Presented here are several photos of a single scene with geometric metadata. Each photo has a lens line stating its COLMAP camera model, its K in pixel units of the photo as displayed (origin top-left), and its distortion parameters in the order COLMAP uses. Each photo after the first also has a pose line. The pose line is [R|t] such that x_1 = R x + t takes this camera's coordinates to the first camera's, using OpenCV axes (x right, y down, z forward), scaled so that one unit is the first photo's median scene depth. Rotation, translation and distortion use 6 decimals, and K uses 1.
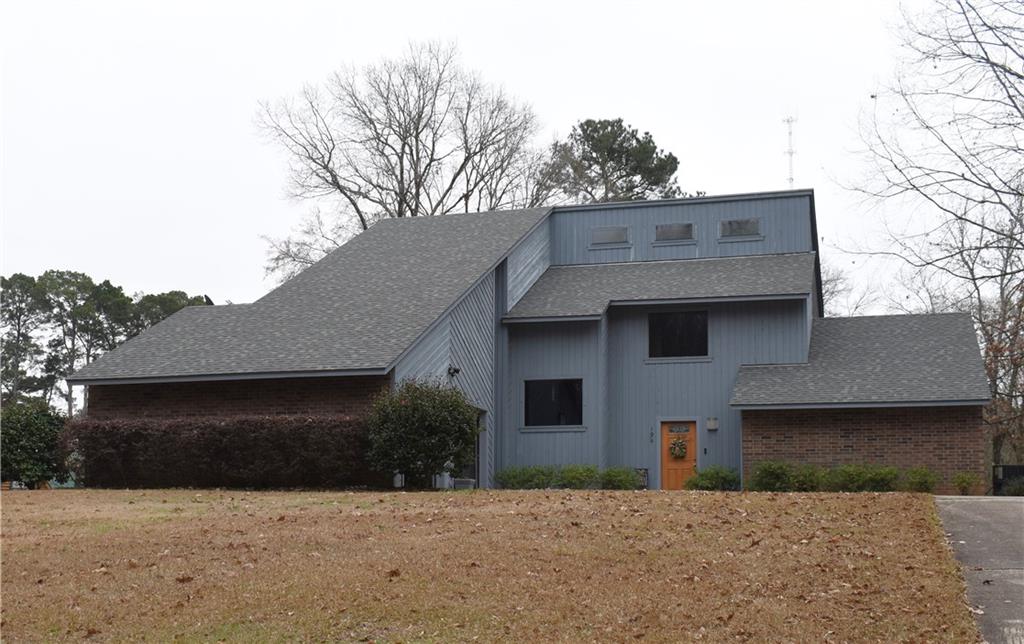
lens RADIAL K [[1281.1, 0, 481.4], [0, 1281.1, 393.0], [0, 0, 1]] dist [-0.036298, -0.035729]
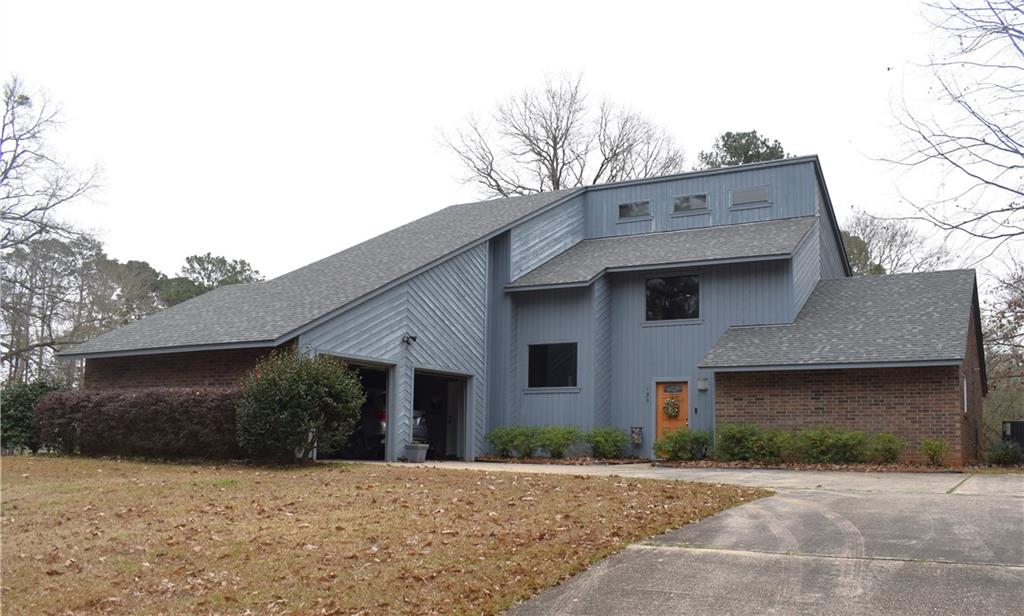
lens RADIAL K [[881.1, 0, 558.2], [0, 881.1, 355.6], [0, 0, 1]] dist [-0.071853, -0.005608]
pose [[0.981805, -0.015291, -0.189274, 0.199947], [0.017290, 0.999811, 0.008917, -0.007054], [0.189102, -0.012027, 0.981884, 0.283002]]
